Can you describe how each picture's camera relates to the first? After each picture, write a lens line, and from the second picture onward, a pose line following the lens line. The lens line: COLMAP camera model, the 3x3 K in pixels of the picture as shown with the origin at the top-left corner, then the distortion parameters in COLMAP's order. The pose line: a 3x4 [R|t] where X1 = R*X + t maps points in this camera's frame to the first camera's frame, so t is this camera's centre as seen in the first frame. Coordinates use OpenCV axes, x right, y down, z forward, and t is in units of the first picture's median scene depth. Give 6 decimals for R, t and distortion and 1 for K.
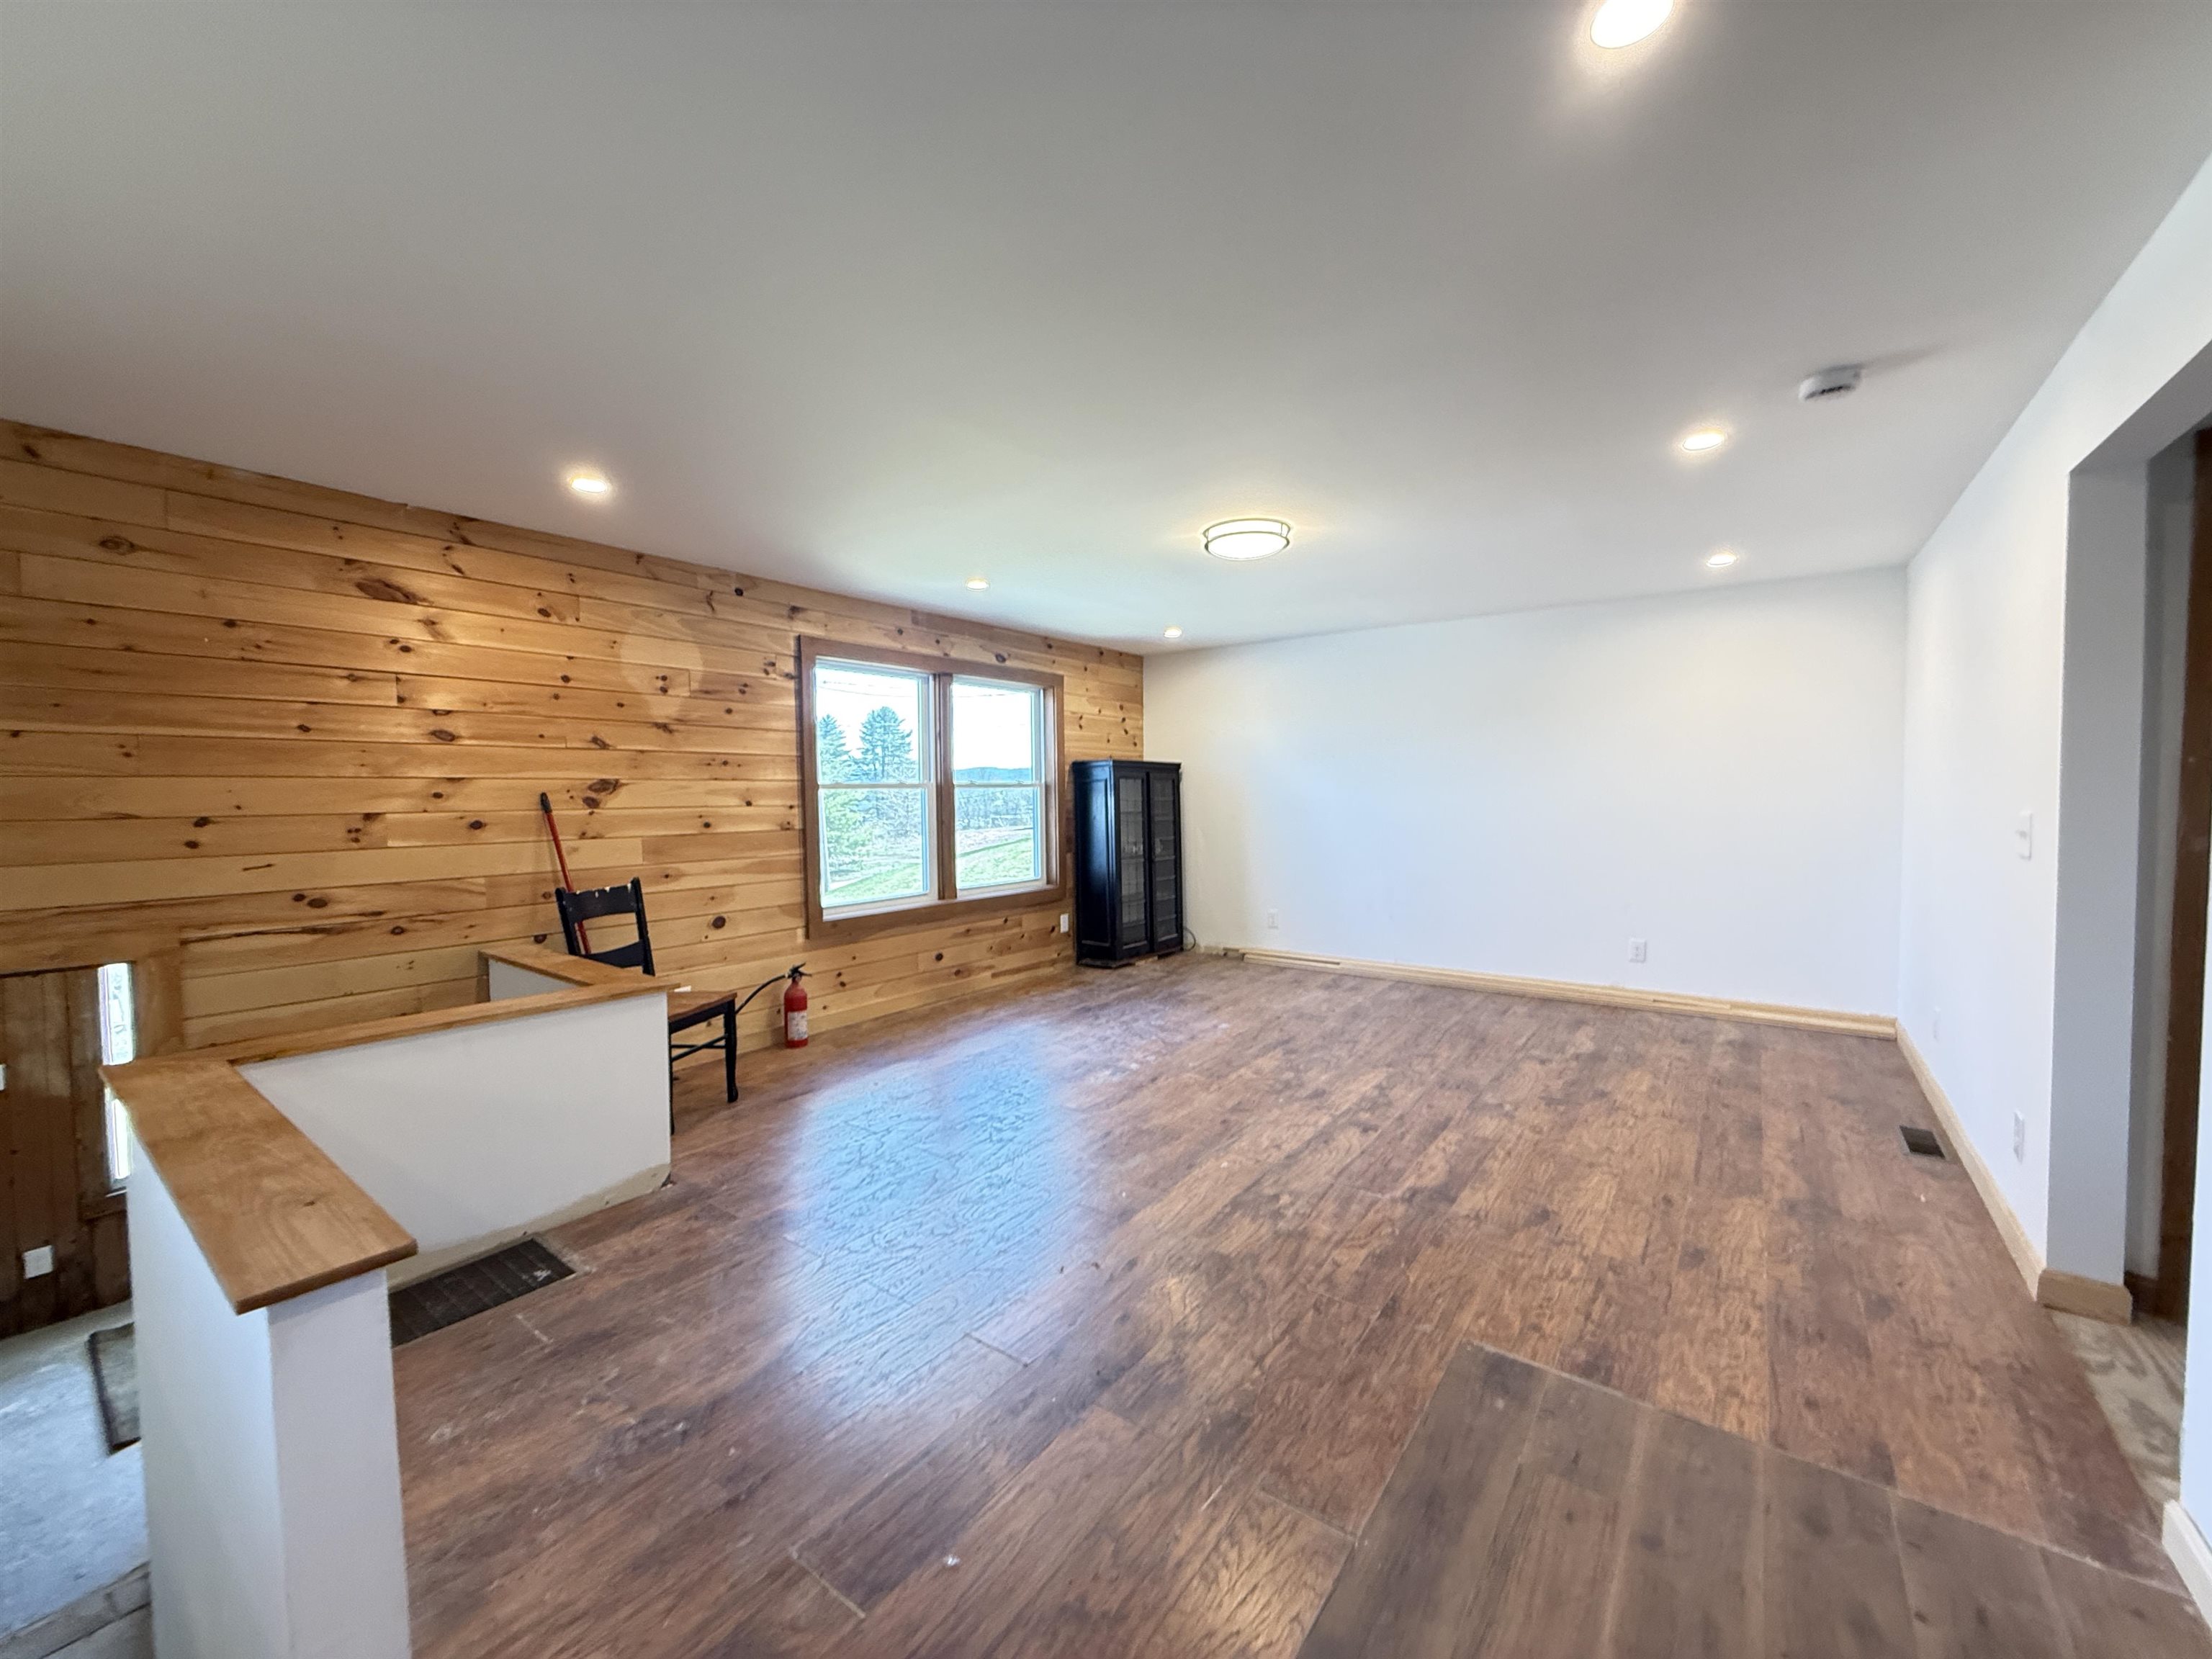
lens RADIAL K [[877.9, 0, 1102.3], [0, 877.9, 825.8], [0, 0, 1]] dist [-0.000829, -0.000270]
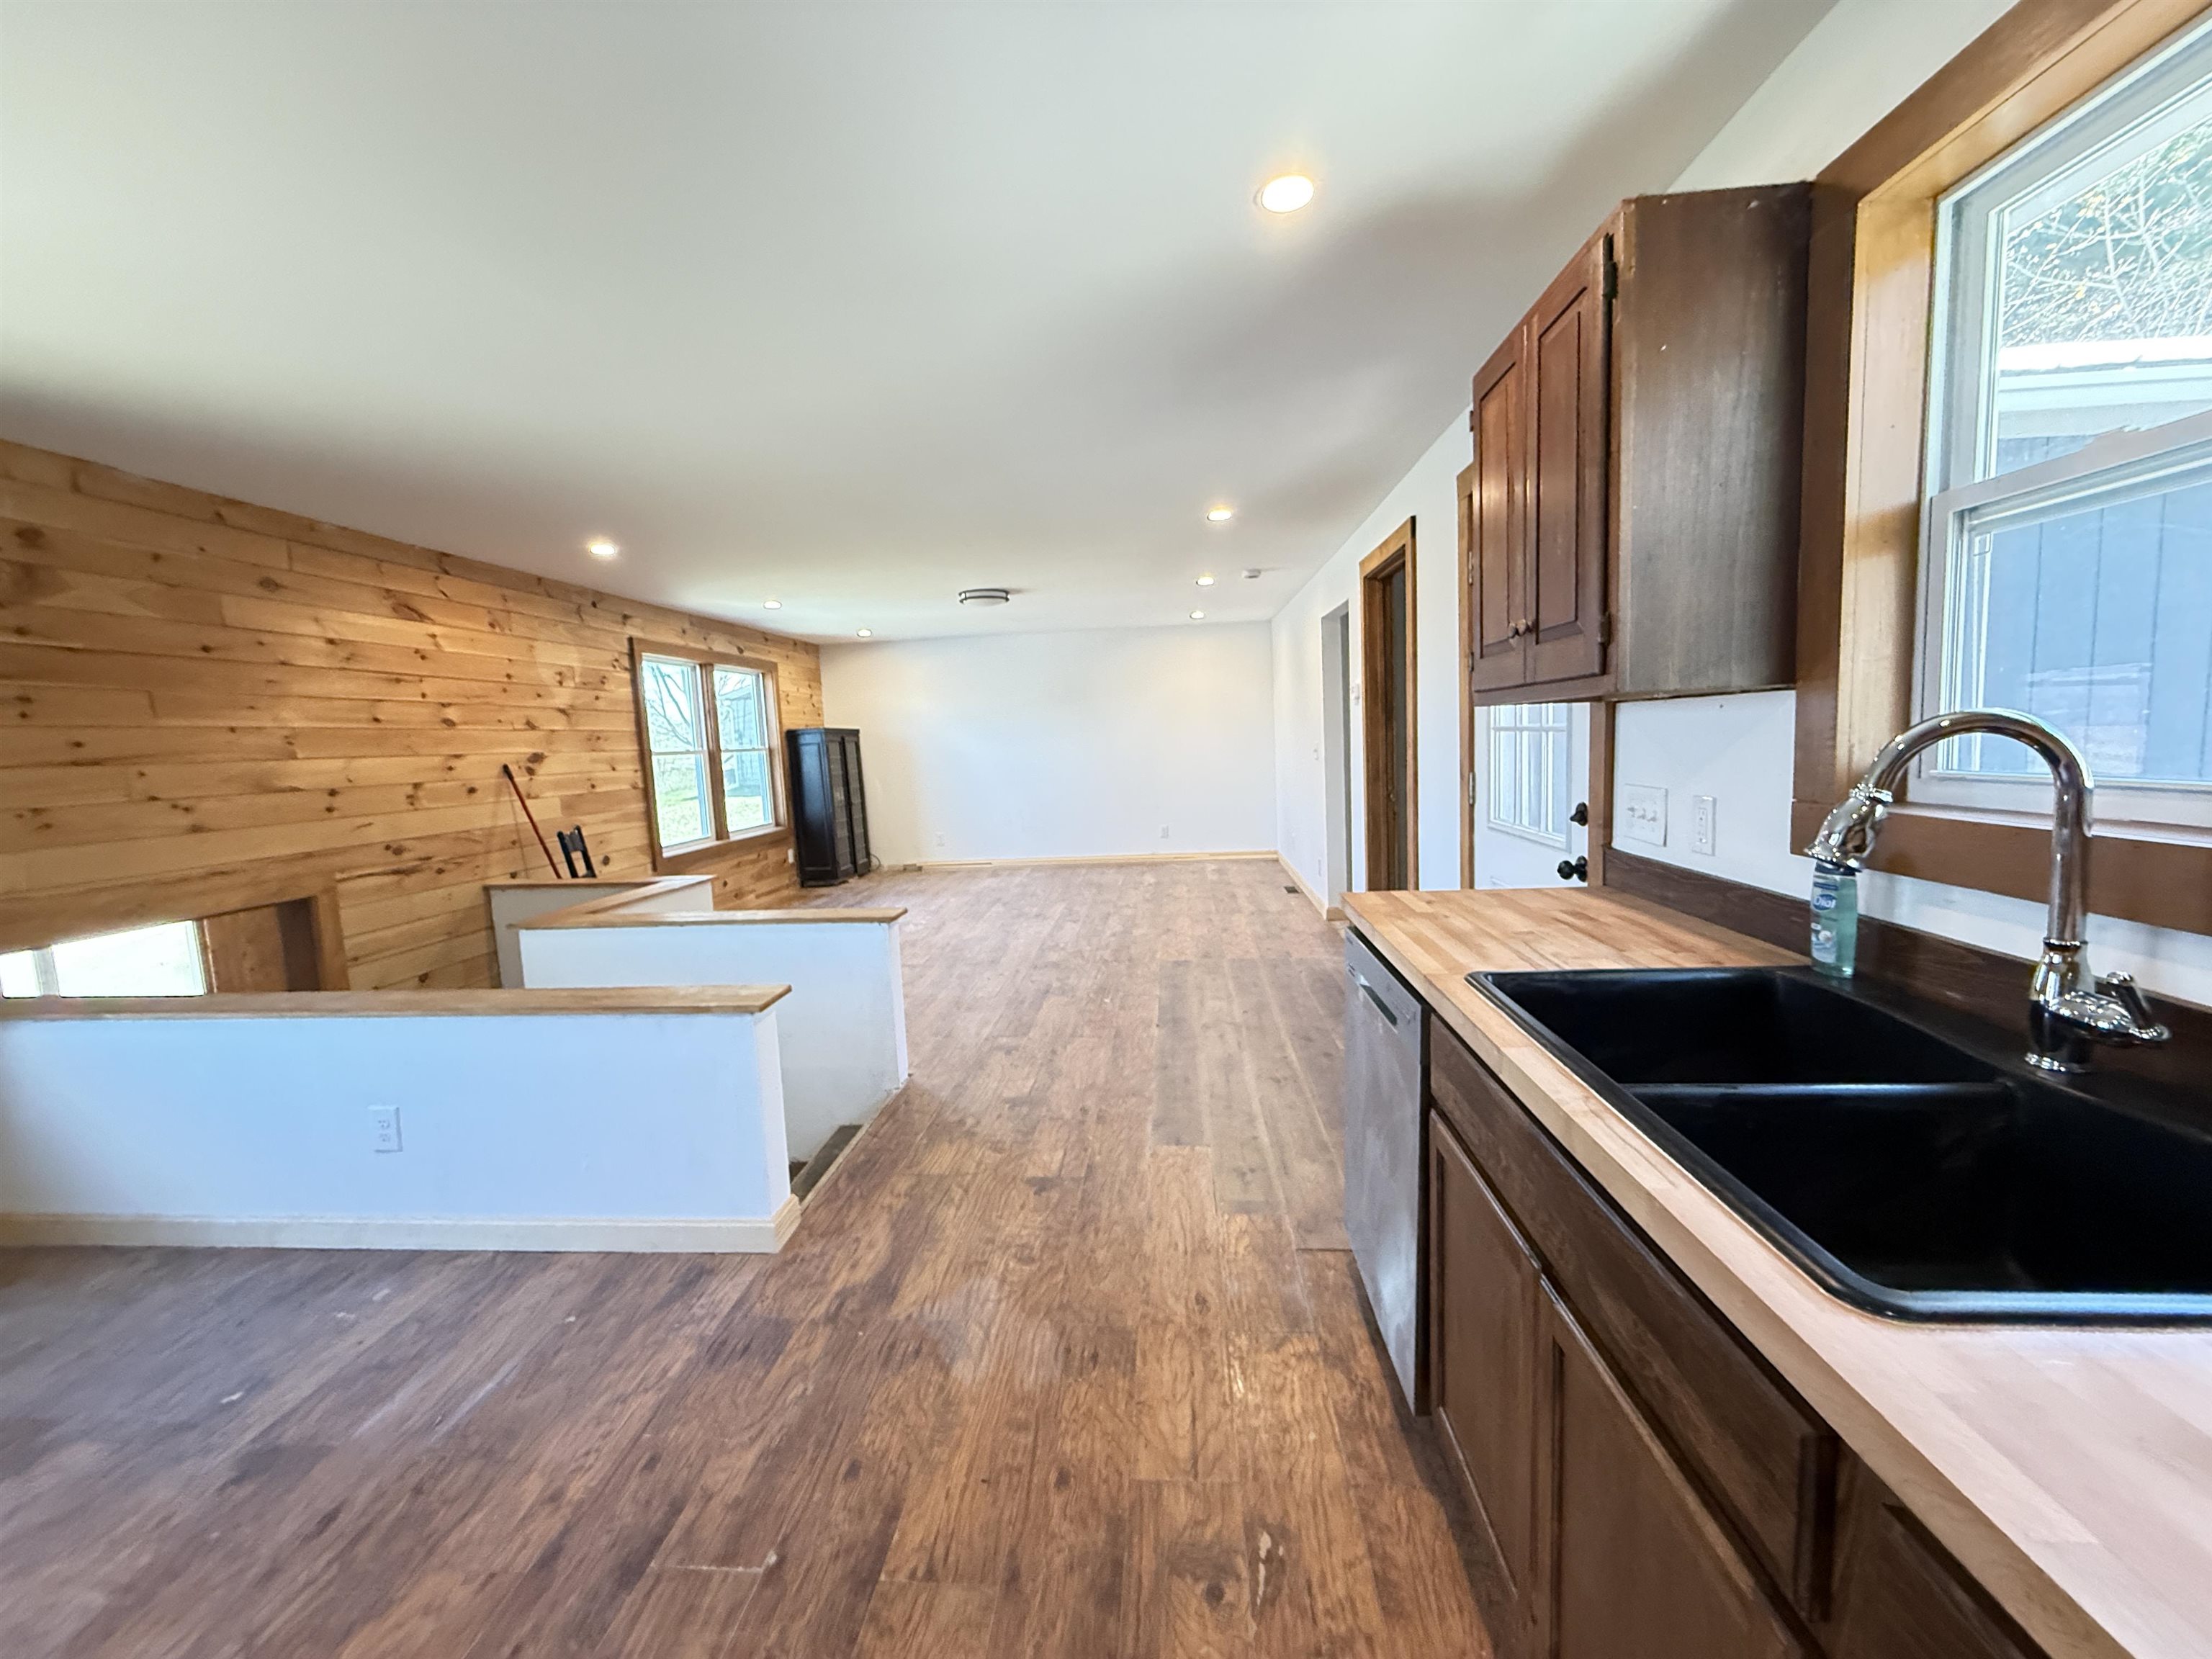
lens RADIAL K [[877.9, 0, 1102.3], [0, 877.9, 825.8], [0, 0, 1]] dist [-0.000829, -0.000270]
pose [[0.847523, -0.081868, 0.524406, -0.553084], [0.058338, 0.996415, 0.061273, 0.024368], [-0.527542, -0.021337, 0.849261, -0.561184]]
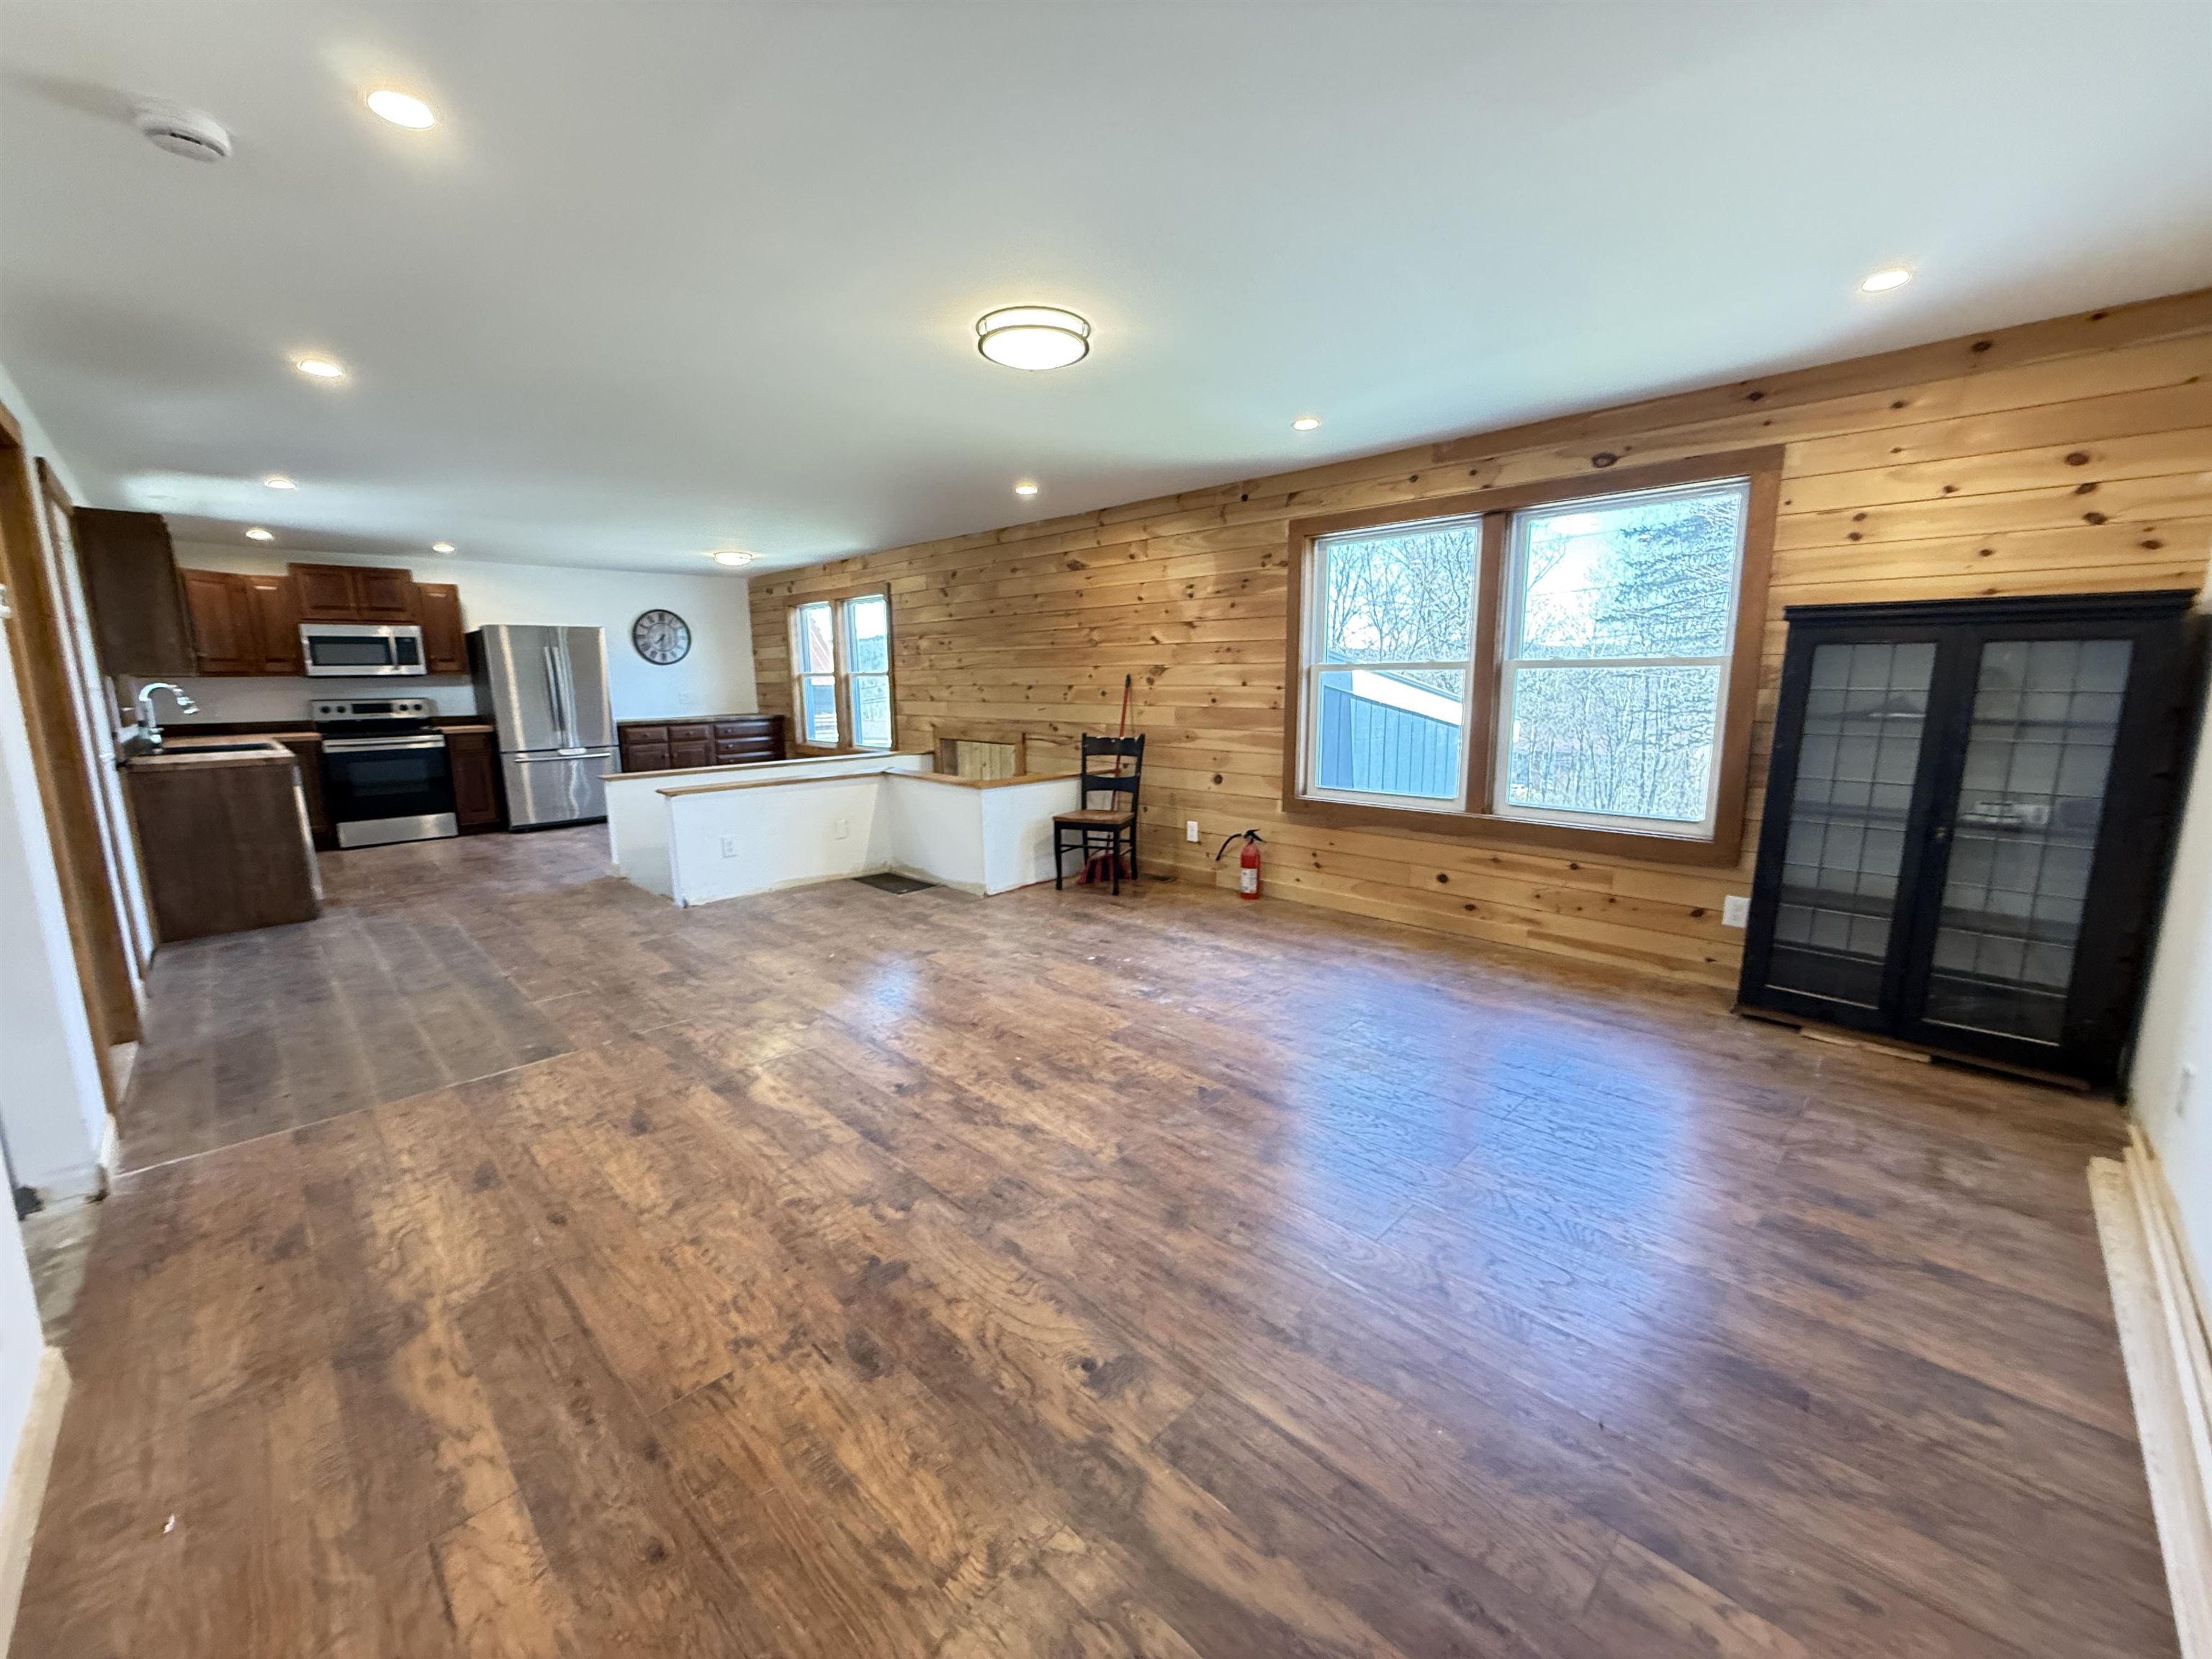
lens RADIAL K [[884.8, 0, 1111.4], [0, 884.8, 828.9], [0, 0, 1]] dist [-0.001546, -0.000258]
pose [[-0.144638, 0.176481, -0.973619, 0.936450], [-0.030555, 0.982700, 0.182666, -0.052548], [0.989013, 0.056169, -0.136743, 1.155353]]
